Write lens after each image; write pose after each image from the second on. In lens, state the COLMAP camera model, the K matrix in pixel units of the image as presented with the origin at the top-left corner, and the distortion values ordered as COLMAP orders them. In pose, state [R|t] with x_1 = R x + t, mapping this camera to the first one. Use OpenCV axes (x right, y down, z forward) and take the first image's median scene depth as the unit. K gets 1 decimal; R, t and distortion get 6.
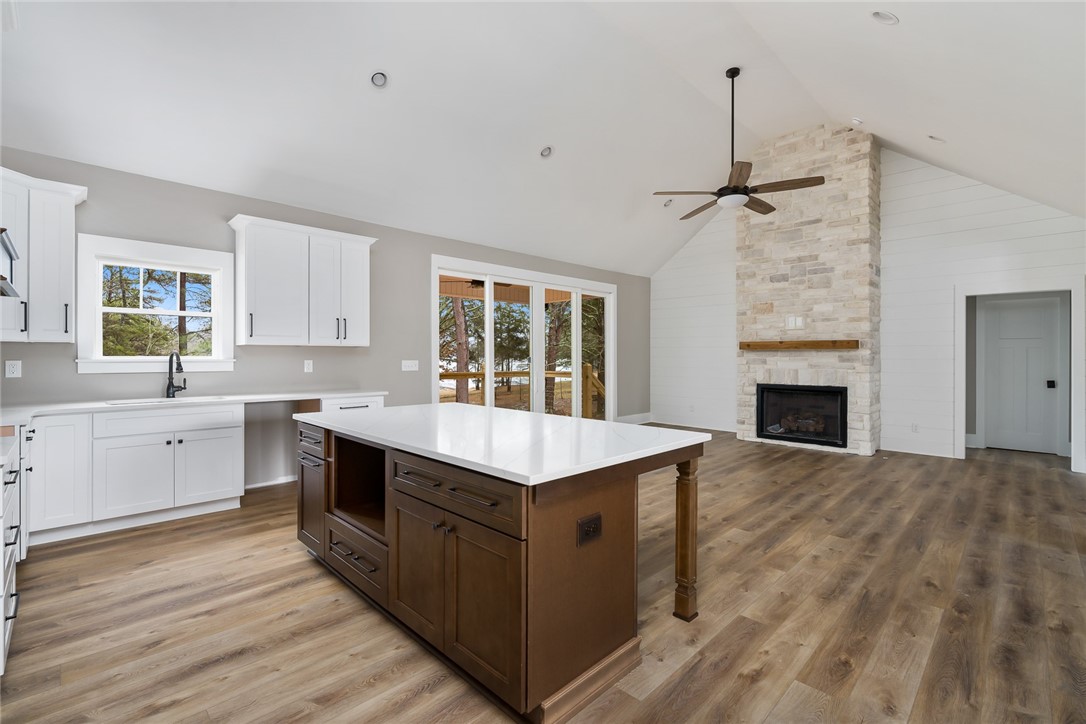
lens RADIAL K [[488.2, 0, 549.3], [0, 488.2, 355.0], [0, 0, 1]] dist [-0.001227, -0.000369]
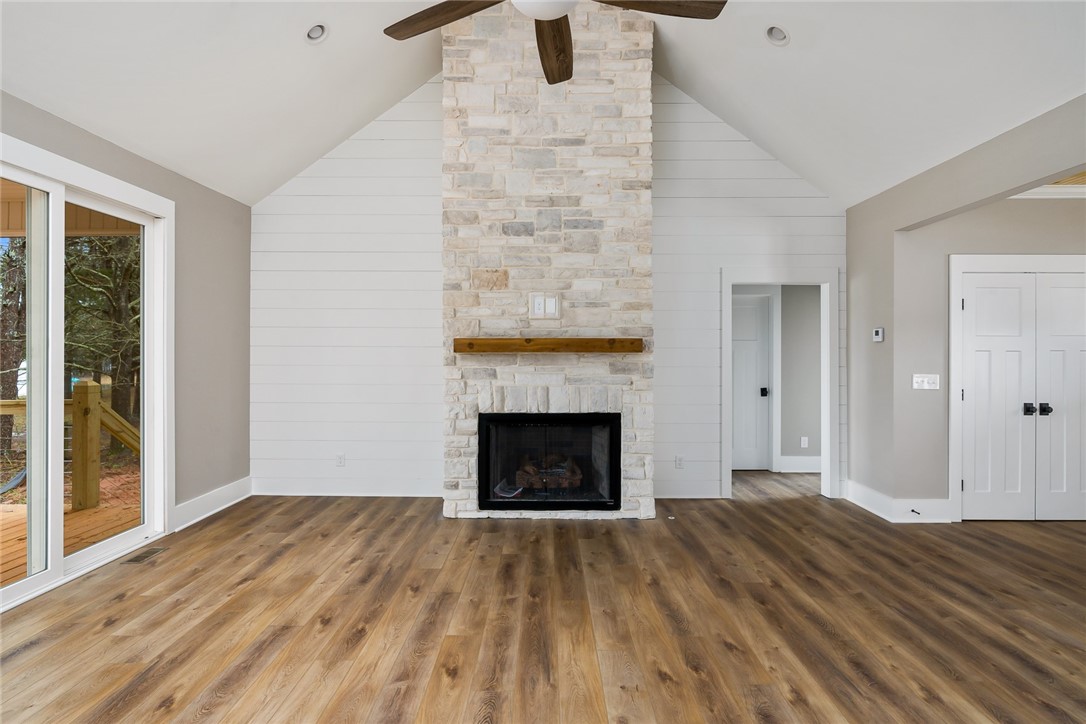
lens RADIAL K [[546.4, 0, 545.2], [0, 546.4, 348.7], [0, 0, 1]] dist [-0.005493, 0.000849]
pose [[0.715535, 0.003768, 0.698567, 0.047436], [0.000523, 0.999982, -0.005929, -0.013338], [-0.698577, 0.004608, 0.715520, 0.565466]]
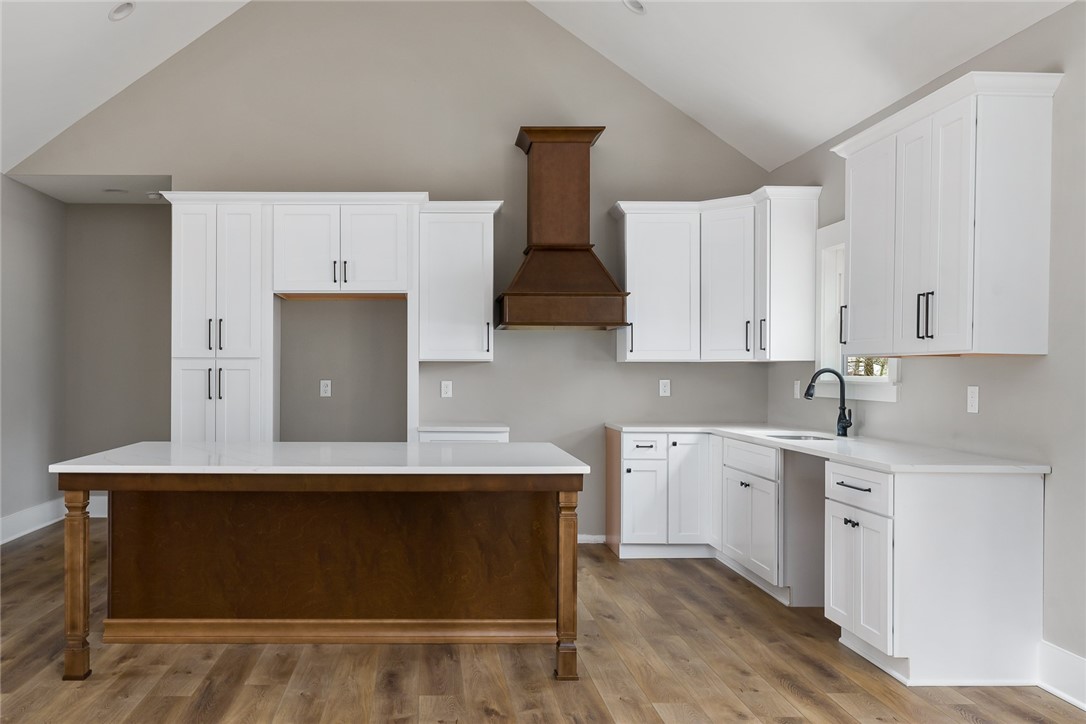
lens RADIAL K [[912.9, 0, 428.1], [0, 912.9, 367.8], [0, 0, 1]] dist [-0.000747, 0.004430]
pose [[-0.711643, -0.007860, -0.702498, 0.362074], [-0.004664, 0.999968, -0.006464, 0.000733], [0.702526, -0.001324, -0.711657, 0.959866]]
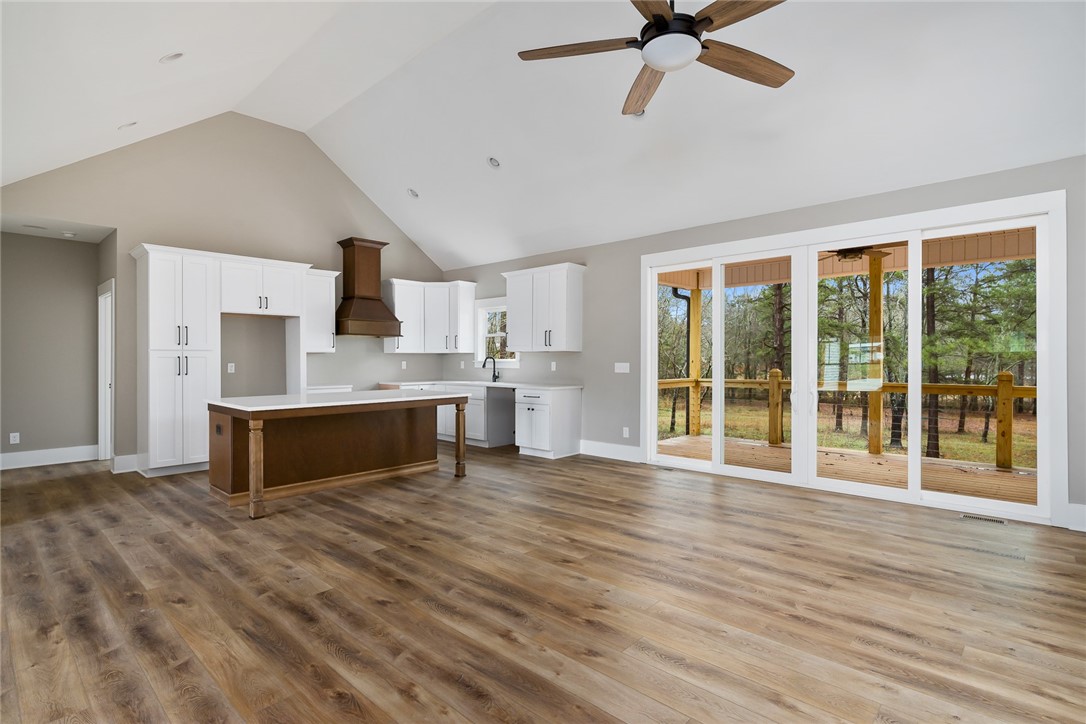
lens RADIAL K [[533.7, 0, 543.0], [0, 533.7, 362.0], [0, 0, 1]] dist [-0.006599, 0.000750]
pose [[0.027479, 0.003243, -0.999617, 0.777144], [0.002484, 0.999991, 0.003313, 0.004302], [0.999619, -0.002574, 0.027471, 0.713485]]
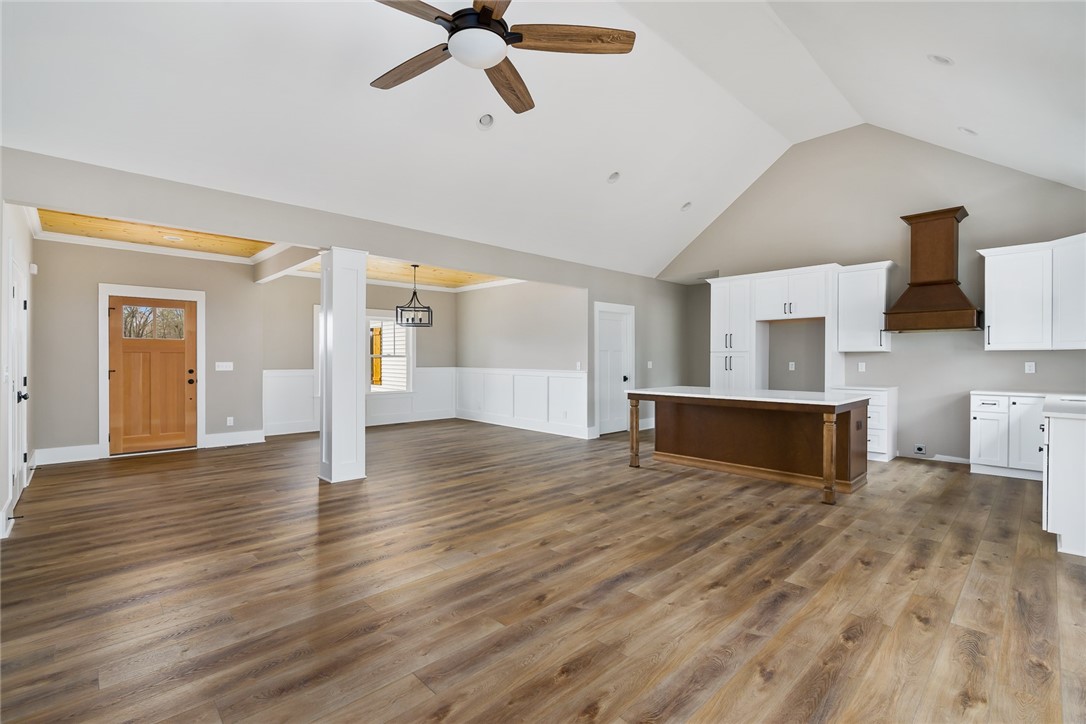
lens RADIAL K [[487.2, 0, 545.2], [0, 487.2, 363.8], [0, 0, 1]] dist [-0.004974, -0.000458]
pose [[-0.999622, -0.005298, 0.026967, 0.244310], [-0.005055, 0.999946, 0.009075, 0.005479], [-0.027013, 0.008935, -0.999595, 1.264230]]
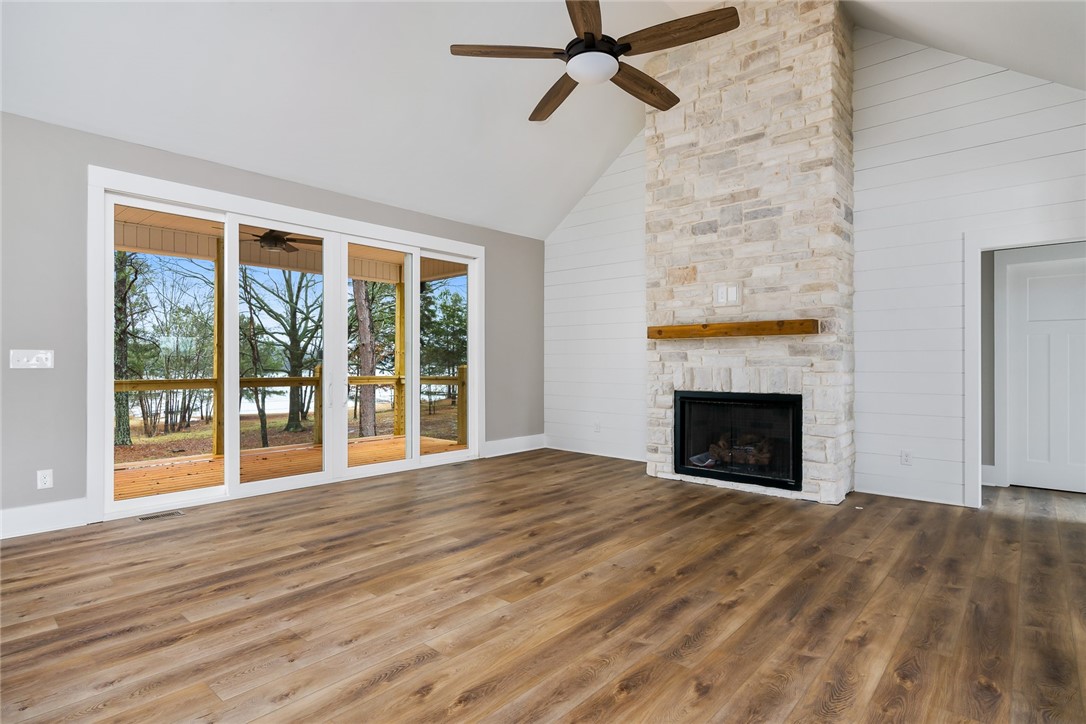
lens RADIAL K [[557.8, 0, 545.0], [0, 557.8, 360.2], [0, 0, 1]] dist [-0.002364, 0.000035]
pose [[0.998520, -0.000679, 0.054388, 0.239097], [0.000915, 0.999990, -0.004316, 0.023524], [-0.054385, 0.004360, 0.998511, 0.296395]]
